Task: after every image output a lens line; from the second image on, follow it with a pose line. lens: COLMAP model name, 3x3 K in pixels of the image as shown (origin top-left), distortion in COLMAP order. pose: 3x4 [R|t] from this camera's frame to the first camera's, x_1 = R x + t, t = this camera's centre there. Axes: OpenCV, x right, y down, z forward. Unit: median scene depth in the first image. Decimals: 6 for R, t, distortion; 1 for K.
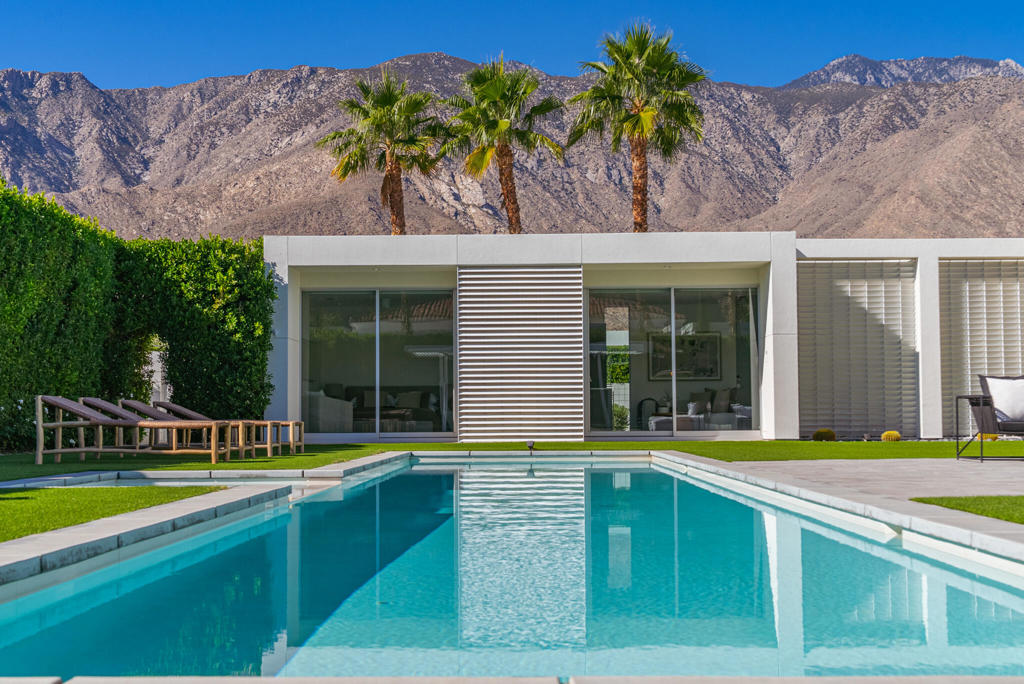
lens RADIAL K [[1408.2, 0, 509.3], [0, 1408.2, 343.3], [0, 0, 1]] dist [0.019736, 0.000000]
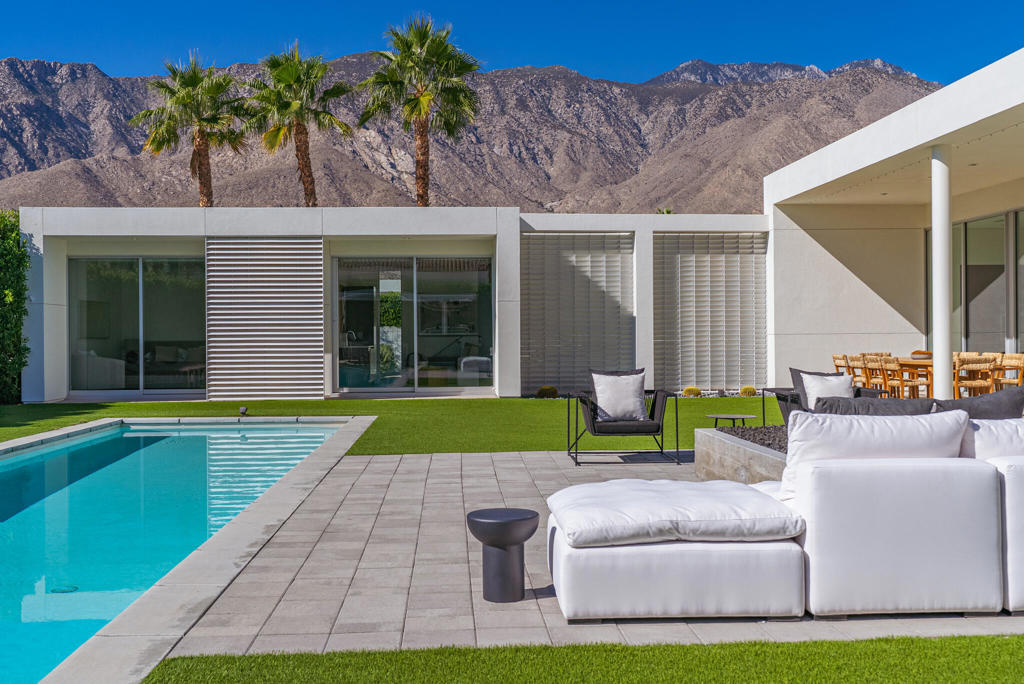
lens RADIAL K [[1076.0, 0, 503.0], [0, 1076.0, 341.4], [0, 0, 1]] dist [0.004976, 0.000000]
pose [[0.997935, 0.000024, 0.064231, 0.134811], [-0.003734, 0.998331, 0.057630, -0.023038], [-0.064123, -0.057751, 0.996270, 0.160849]]
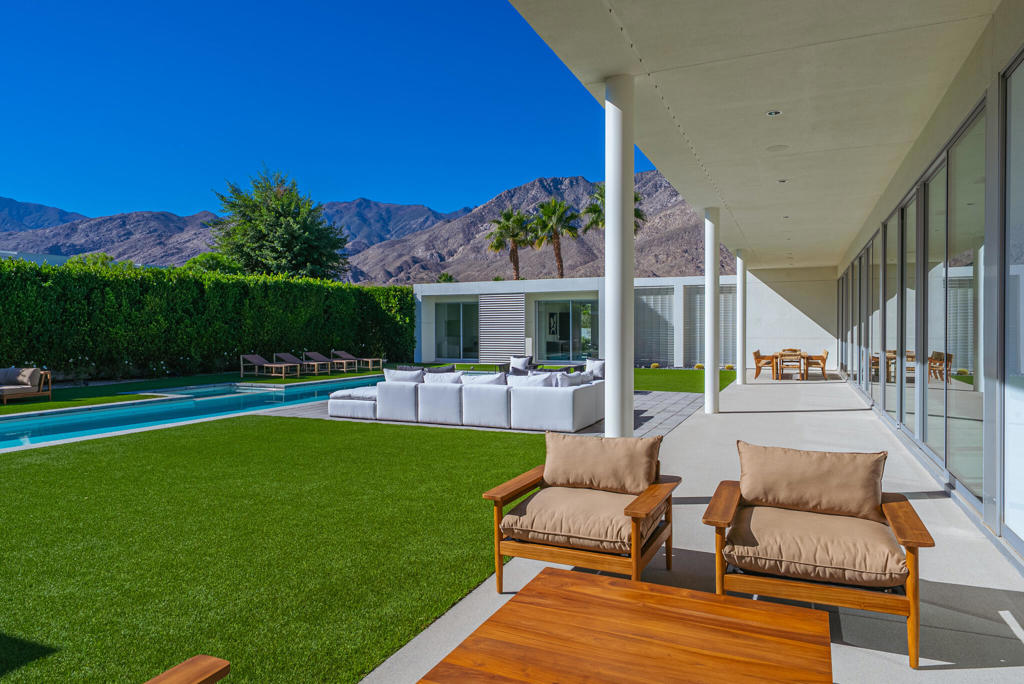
lens RADIAL K [[626.9, 0, 512.1], [0, 626.9, 363.0], [0, 0, 1]] dist [0.004452, 0.000540]
pose [[0.917945, 0.026485, -0.395824, 0.462846], [0.016972, 0.994234, 0.105883, -0.049592], [0.396346, -0.103913, 0.912202, -0.021364]]
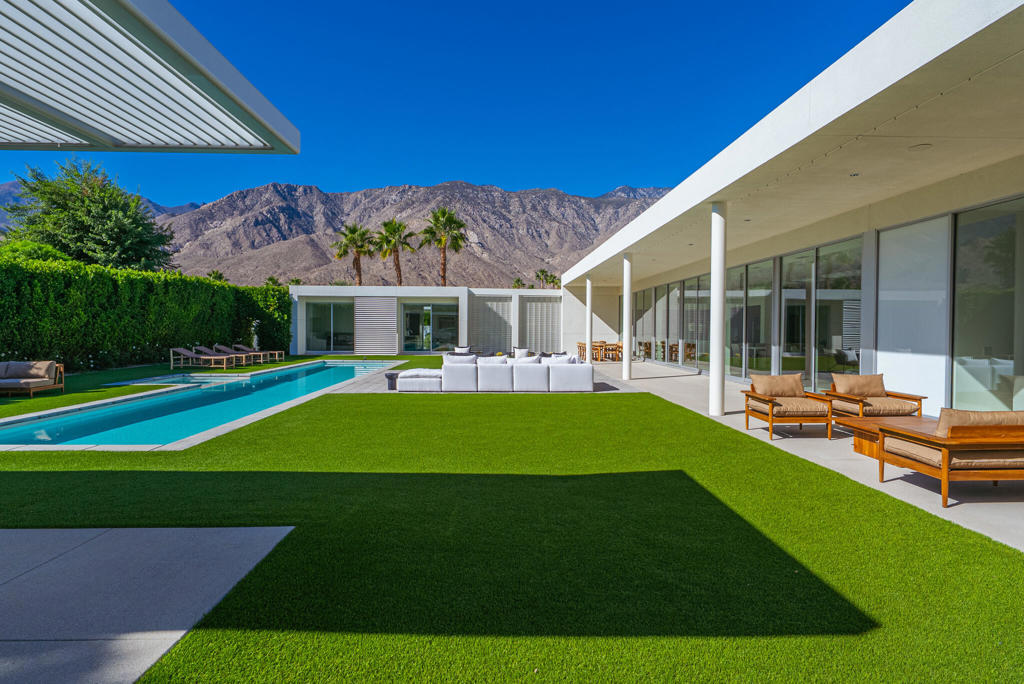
lens RADIAL K [[549.4, 0, 508.0], [0, 549.4, 343.0], [0, 0, 1]] dist [0.006455, -0.000698]
pose [[0.999172, 0.012621, 0.038677, 0.242929], [-0.015755, 0.996522, 0.081825, -0.056248], [-0.037510, -0.082367, 0.995896, -0.187909]]
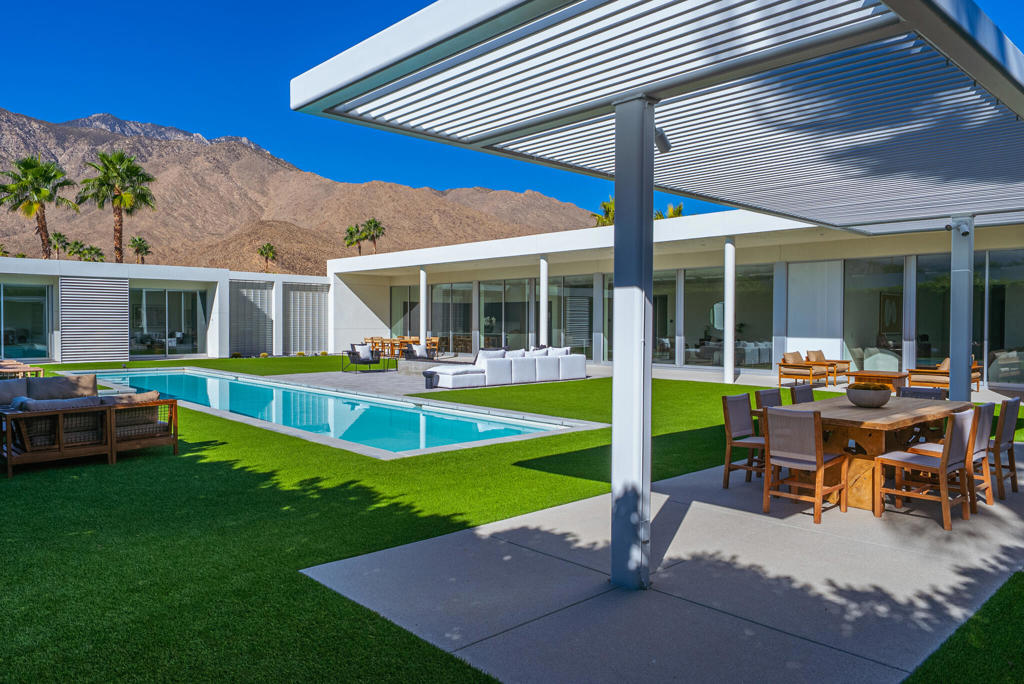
lens RADIAL K [[710.1, 0, 507.5], [0, 710.1, 333.6], [0, 0, 1]] dist [0.011238, 0.002184]
pose [[0.729539, -0.000027, 0.683939, -0.263901], [-0.046644, 0.997670, 0.049793, -0.052256], [-0.682347, -0.068227, 0.727838, -0.180396]]
